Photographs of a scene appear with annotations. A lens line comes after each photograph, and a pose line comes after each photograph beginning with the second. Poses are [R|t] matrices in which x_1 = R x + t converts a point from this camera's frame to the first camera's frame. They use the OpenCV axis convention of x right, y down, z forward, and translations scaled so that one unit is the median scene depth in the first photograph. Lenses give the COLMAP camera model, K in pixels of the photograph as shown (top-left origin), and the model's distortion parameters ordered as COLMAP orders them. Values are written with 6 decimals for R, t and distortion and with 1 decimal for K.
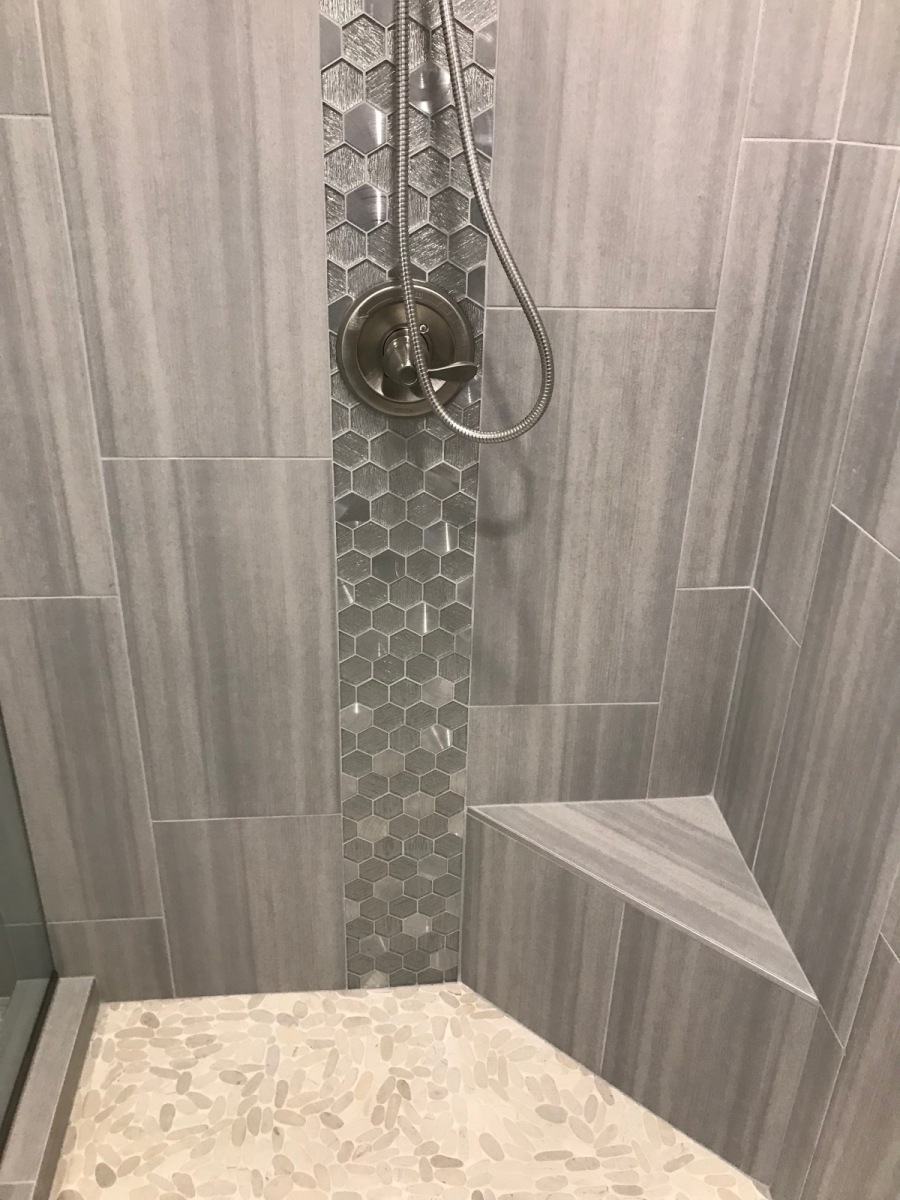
lens RADIAL K [[987.5, 0, 450.7], [0, 987.5, 604.3], [0, 0, 1]] dist [0.041533, -0.065206]
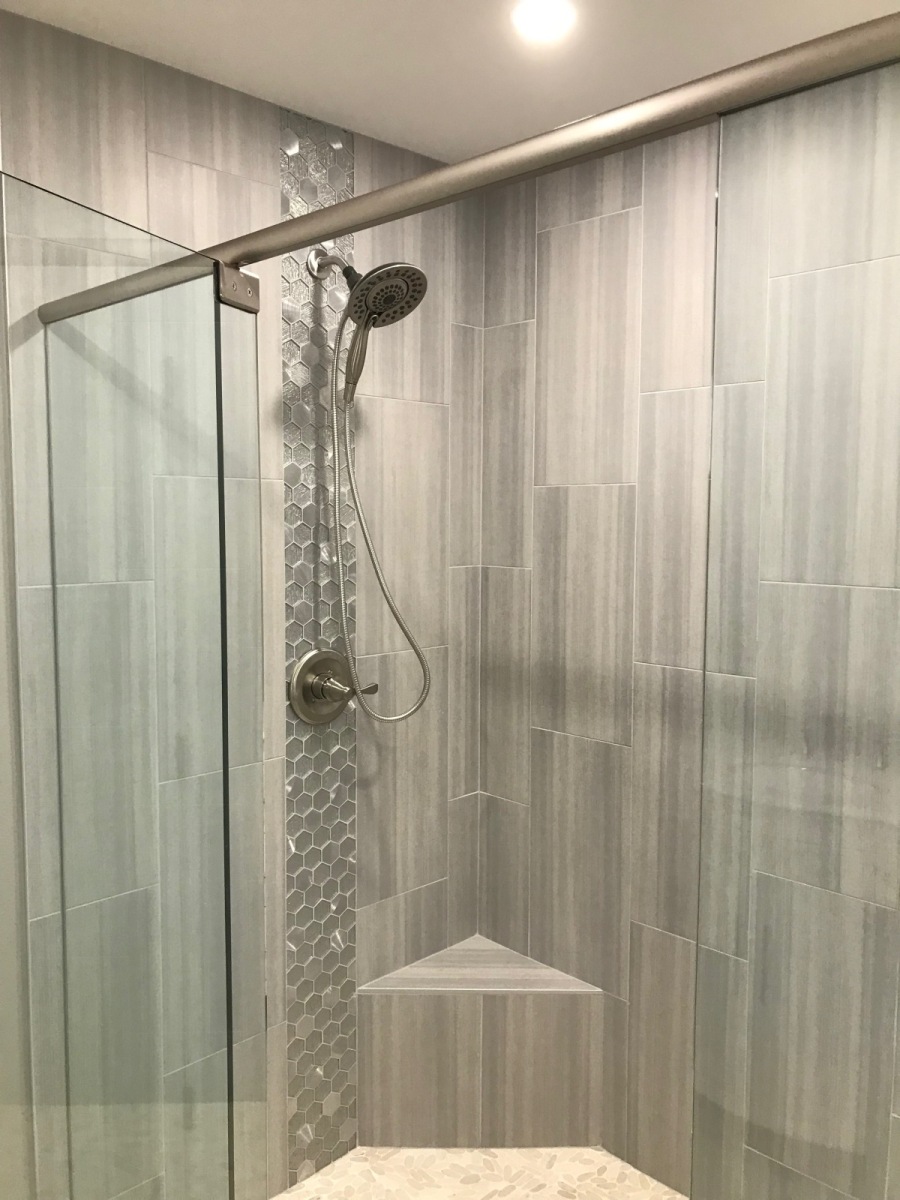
lens RADIAL K [[987.5, 0, 469.2], [0, 987.5, 593.2], [0, 0, 1]] dist [0.041533, -0.065206]
pose [[0.763261, -0.075491, 0.641665, -0.950013], [0.305884, 0.917016, -0.255963, 0.121057], [-0.569094, 0.391641, 0.723014, -0.478663]]
